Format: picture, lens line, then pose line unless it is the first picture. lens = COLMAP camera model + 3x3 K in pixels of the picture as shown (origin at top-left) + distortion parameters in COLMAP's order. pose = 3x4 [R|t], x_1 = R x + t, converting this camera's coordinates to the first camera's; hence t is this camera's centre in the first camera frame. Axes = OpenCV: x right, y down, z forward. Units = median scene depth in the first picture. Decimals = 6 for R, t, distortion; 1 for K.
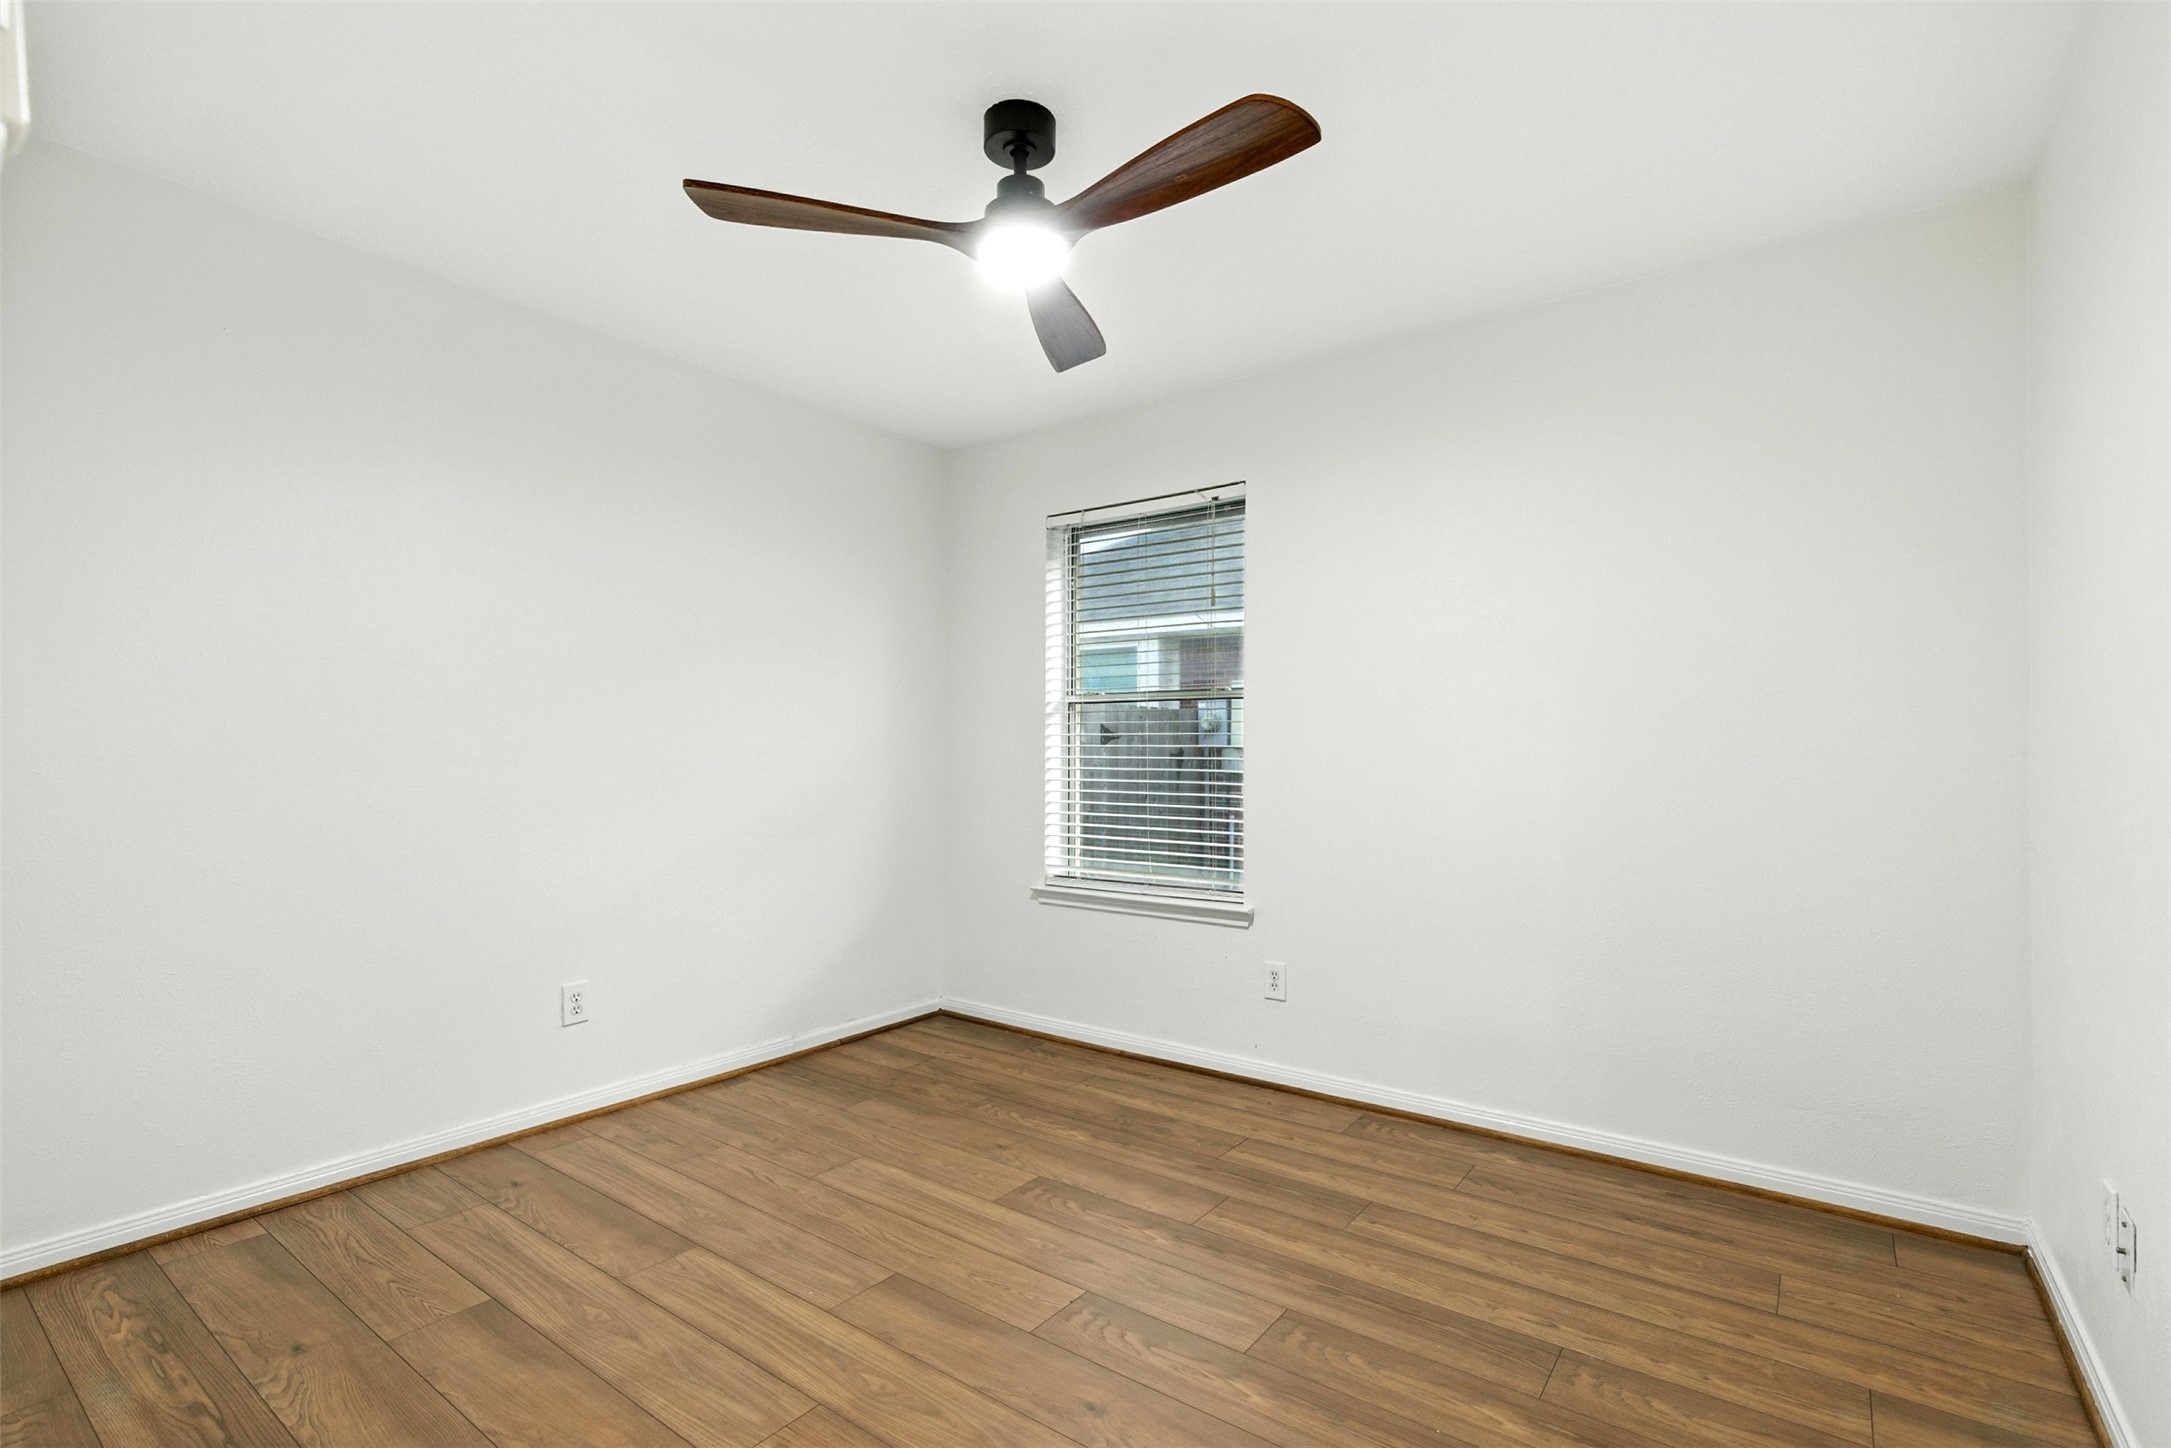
lens RADIAL K [[986.3, 0, 1089.6], [0, 986.3, 736.3], [0, 0, 1]] dist [-0.003662, -0.000111]
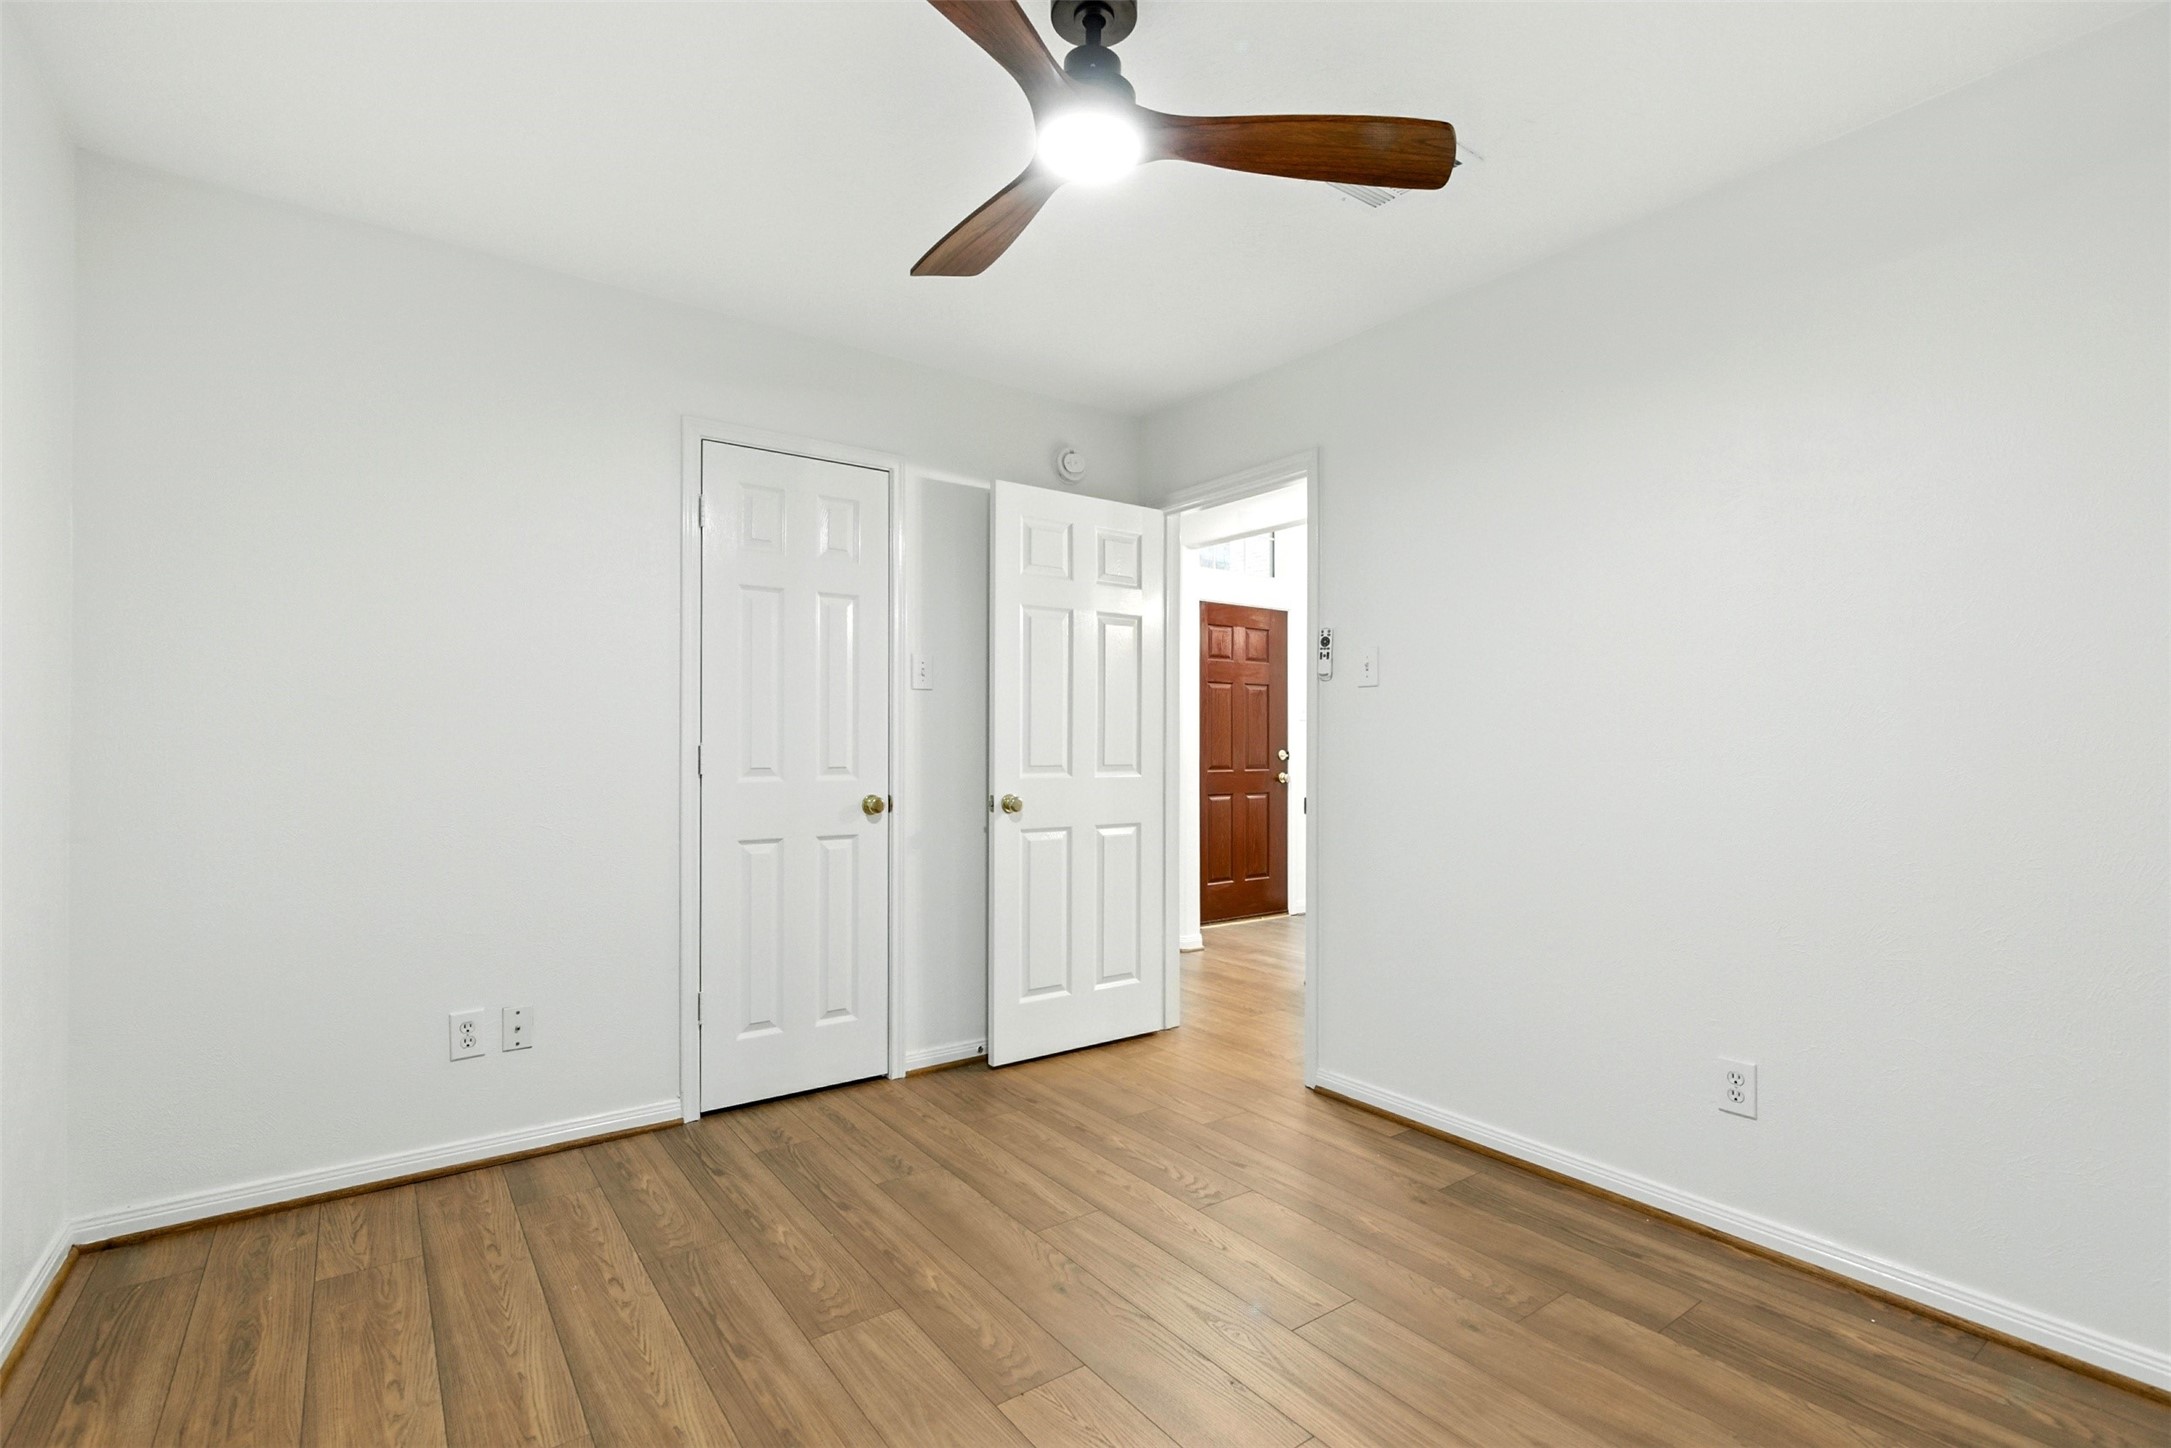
lens RADIAL K [[986.3, 0, 1099.6], [0, 986.3, 735.1], [0, 0, 1]] dist [-0.003662, -0.000111]
pose [[-0.956736, -0.005257, 0.290909, -0.333170], [-0.010729, 0.999794, -0.017218, 0.023414], [-0.290759, -0.019594, -0.956596, 1.848522]]
